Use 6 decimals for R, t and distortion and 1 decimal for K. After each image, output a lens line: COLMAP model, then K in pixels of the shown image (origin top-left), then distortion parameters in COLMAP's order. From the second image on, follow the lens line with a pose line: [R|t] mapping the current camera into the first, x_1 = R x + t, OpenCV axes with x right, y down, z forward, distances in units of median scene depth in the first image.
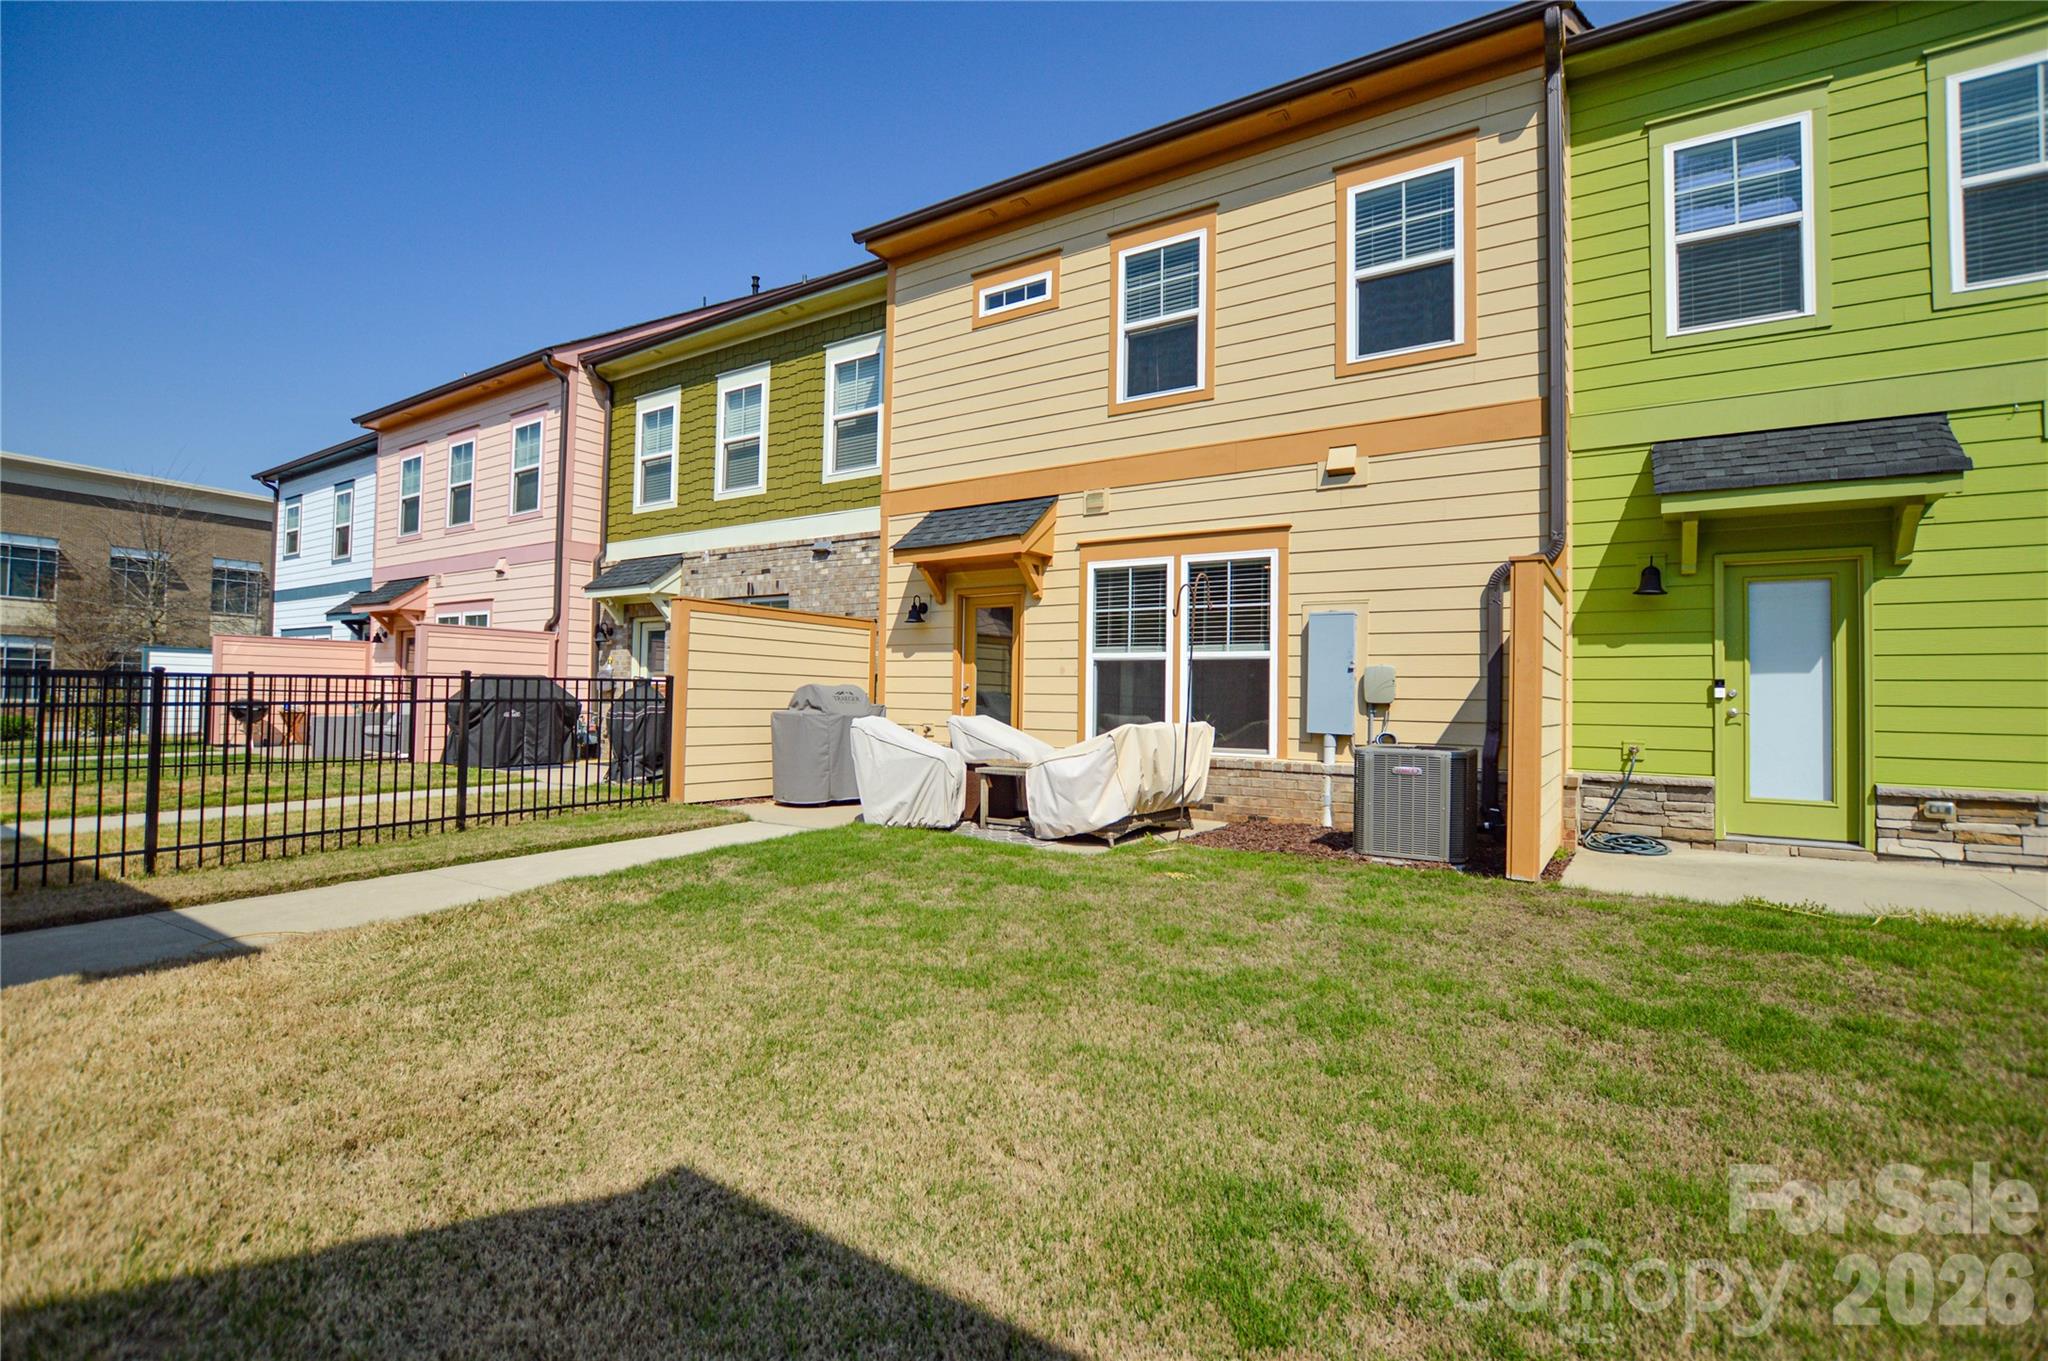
lens RADIAL K [[939.1, 0, 1009.2], [0, 939.1, 674.6], [0, 0, 1]] dist [-0.032650, 0.004114]
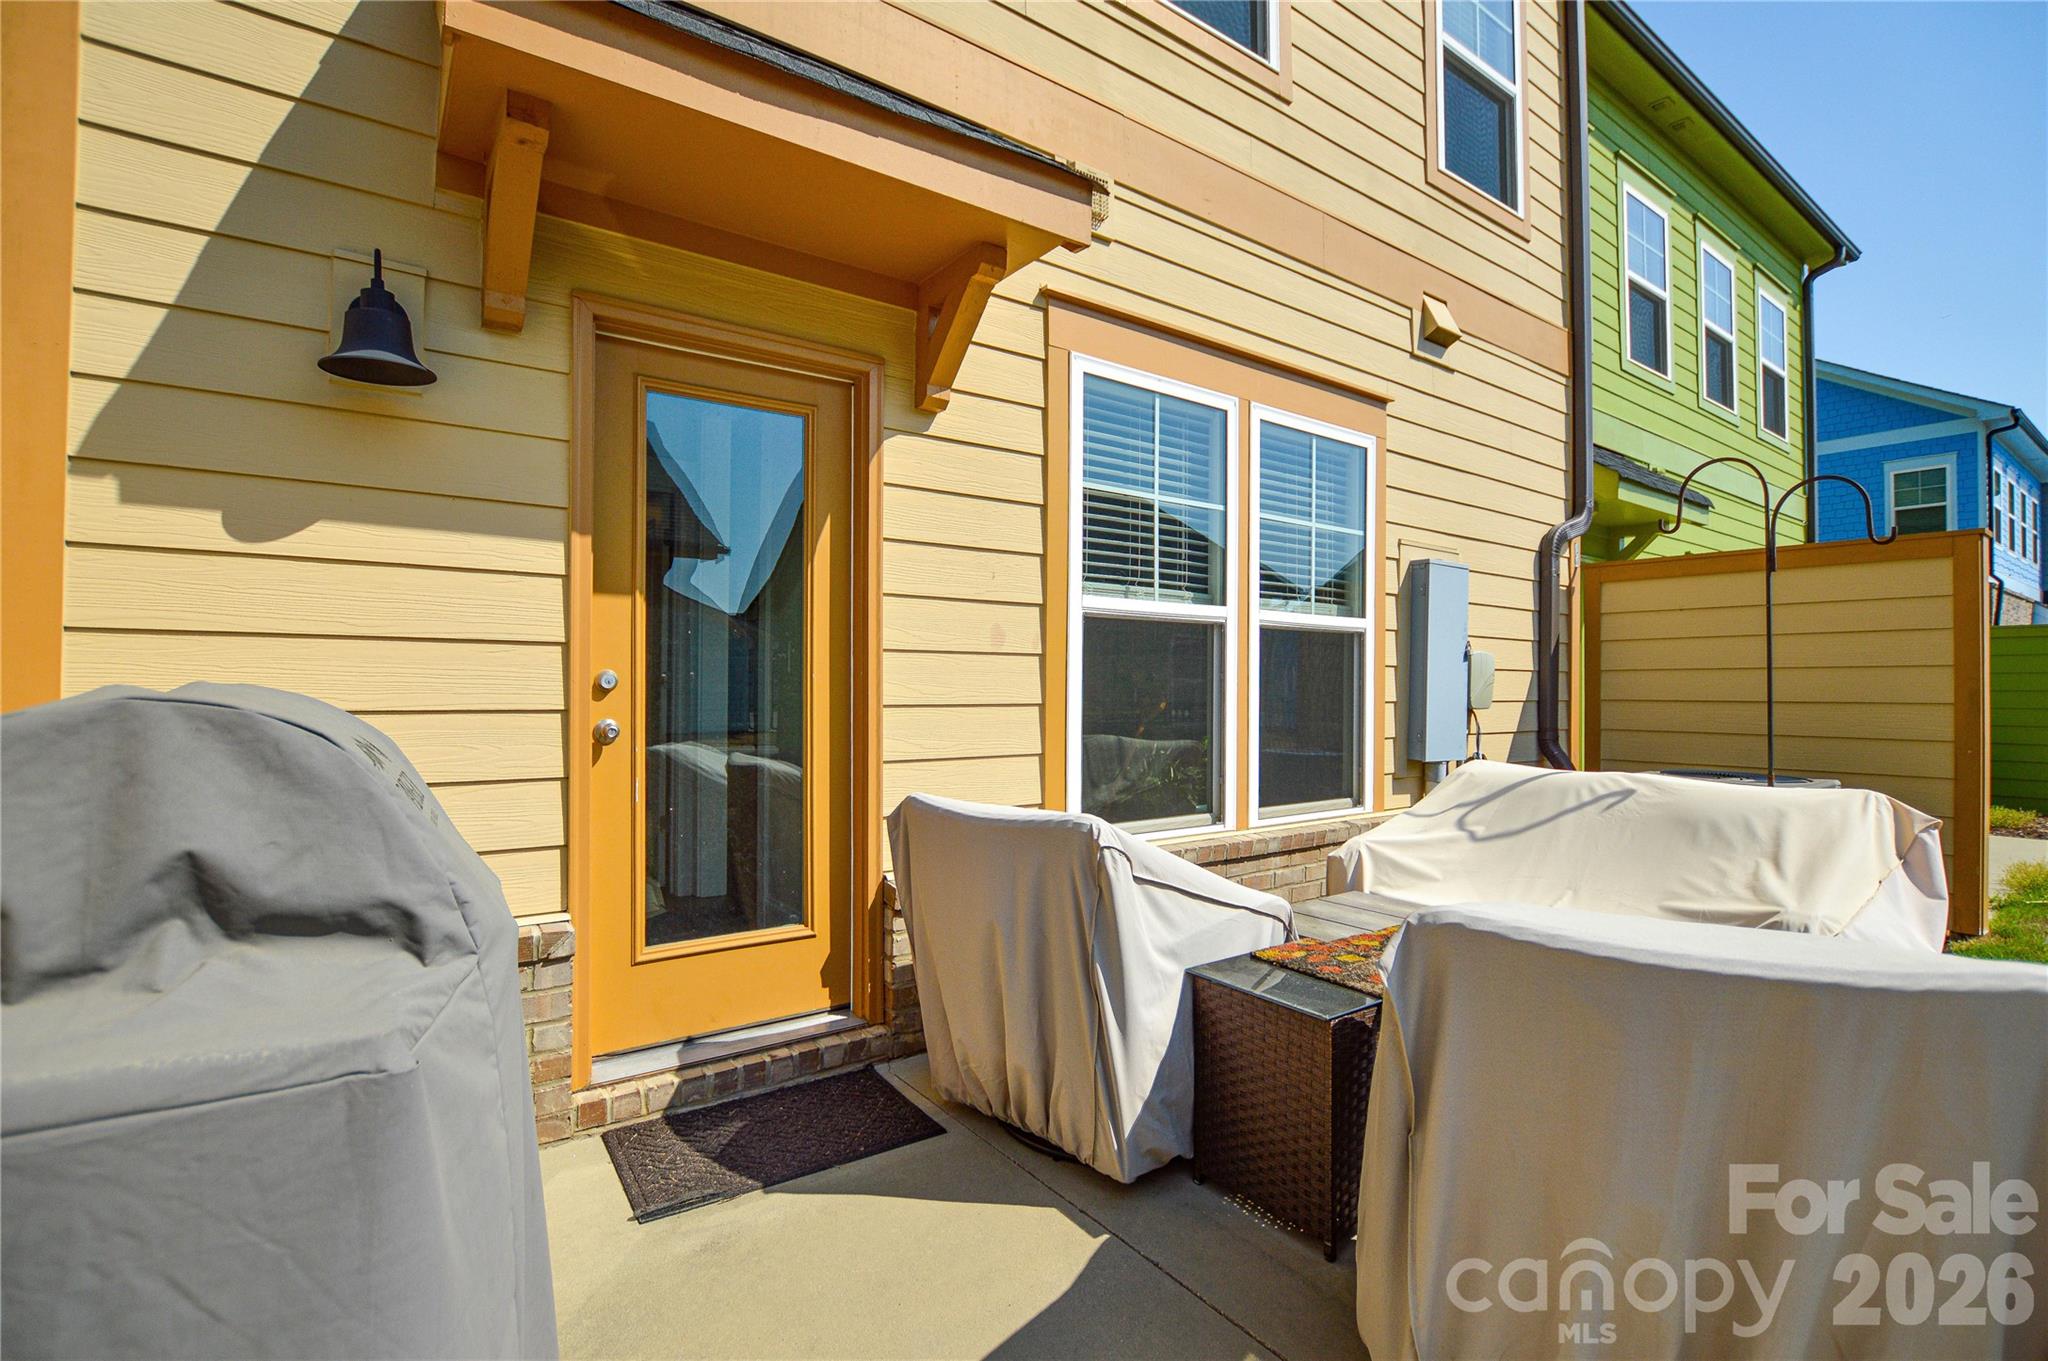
lens RADIAL K [[939.1, 0, 1019.0], [0, 939.1, 677.7], [0, 0, 1]] dist [-0.032650, 0.004114]
pose [[0.336529, -0.009473, 0.941625, -0.291716], [-0.027419, 0.999427, 0.019854, 0.003726], [-0.941274, -0.032500, 0.336077, 0.946721]]
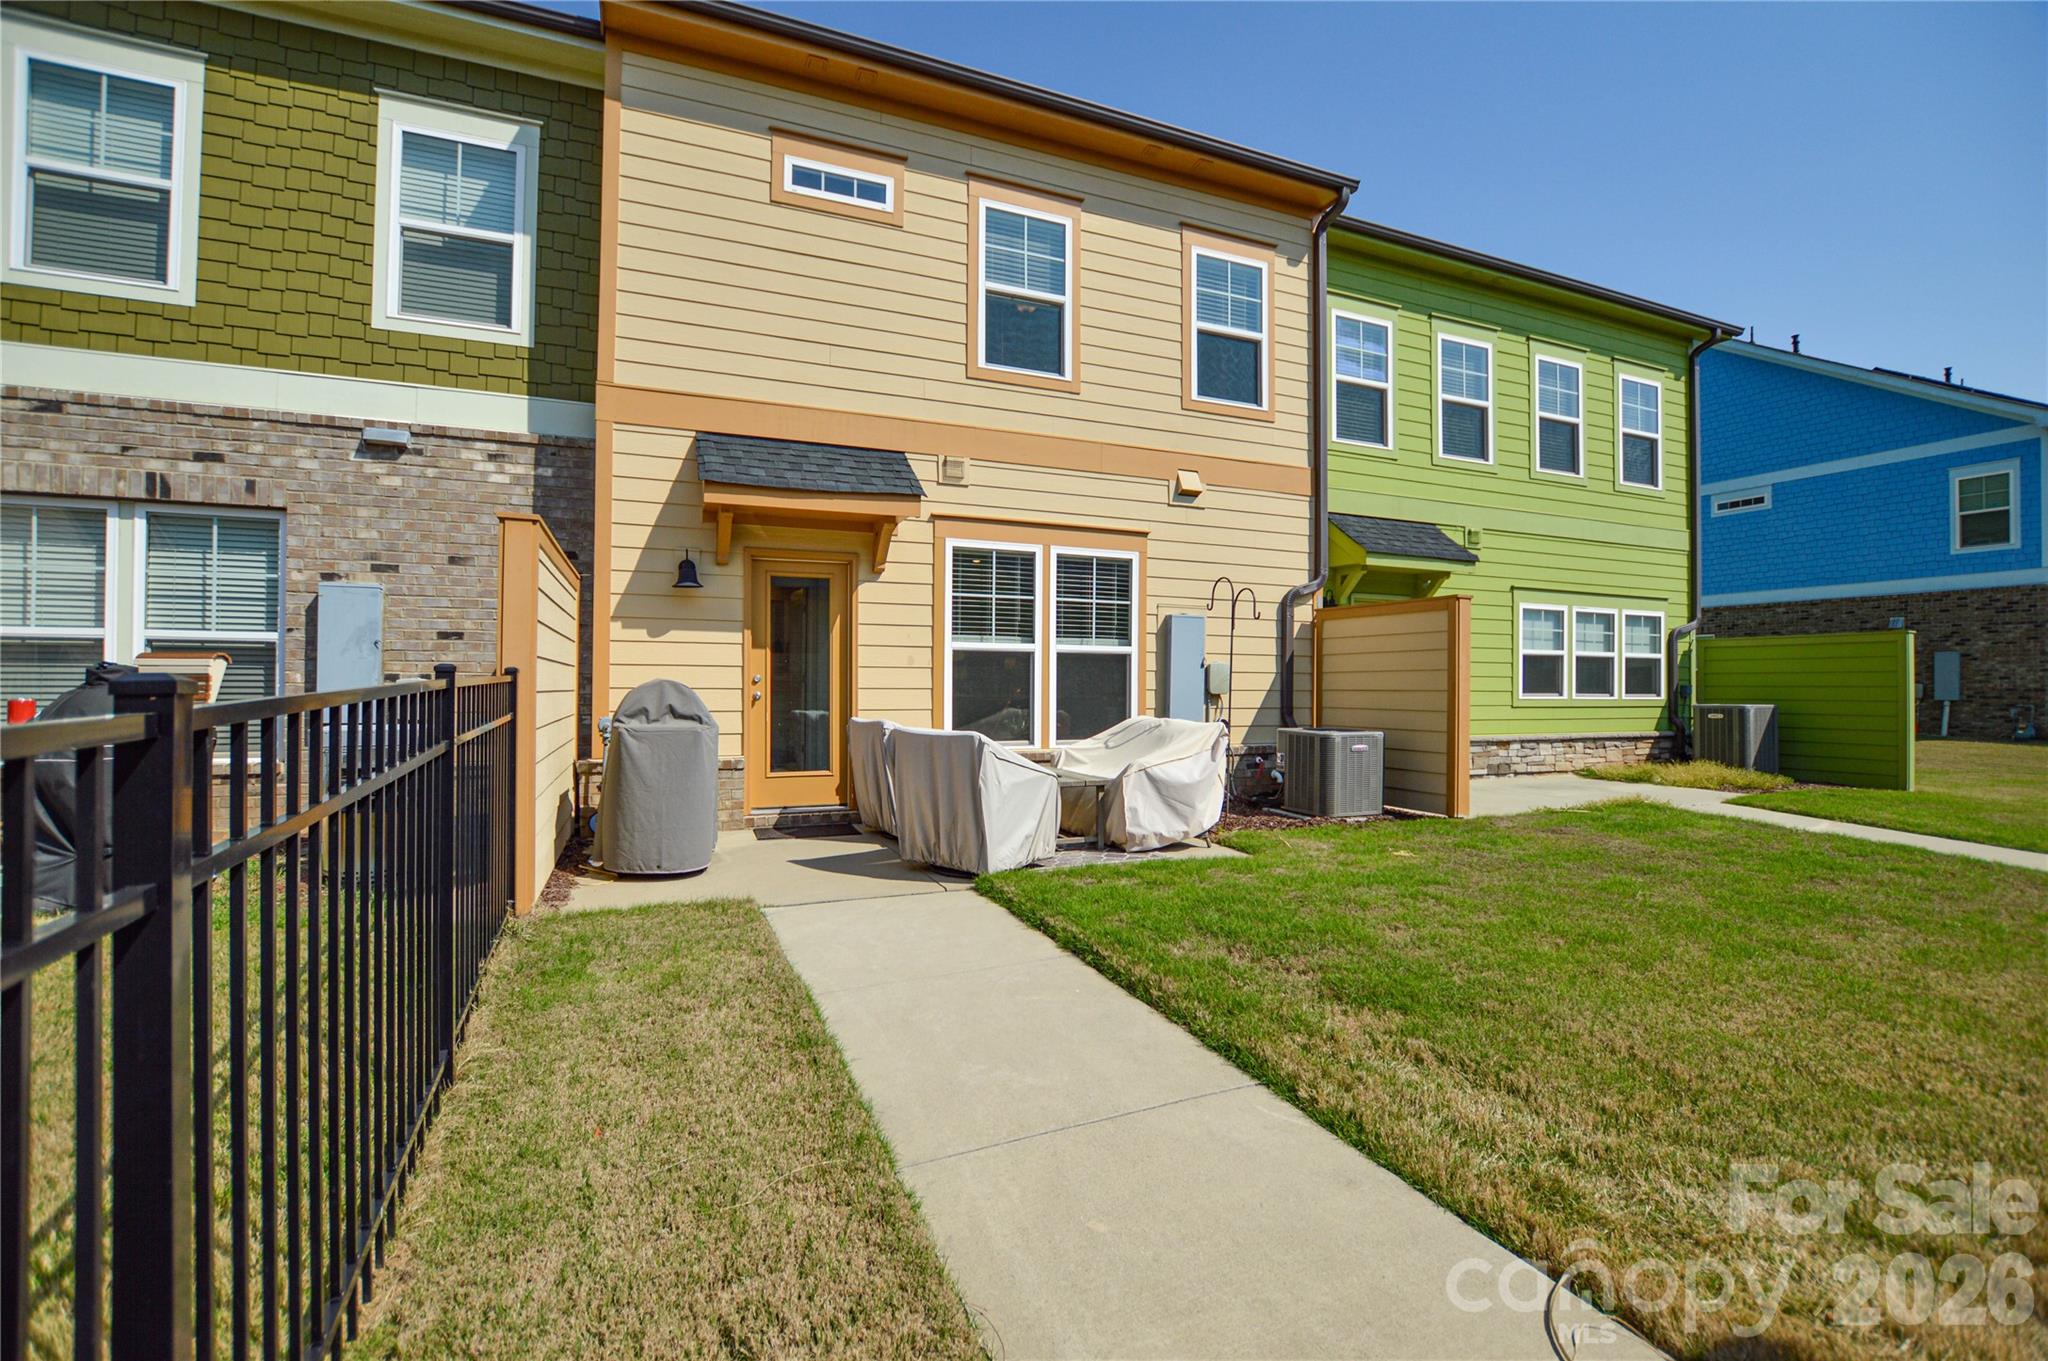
lens RADIAL K [[939.1, 0, 1030.3], [0, 939.1, 675.4], [0, 0, 1]] dist [-0.032650, 0.004114]
pose [[0.534520, -0.008566, 0.845113, -0.656493], [-0.020960, 0.999507, 0.023387, -0.014390], [-0.844896, -0.030215, 0.534077, 0.489466]]
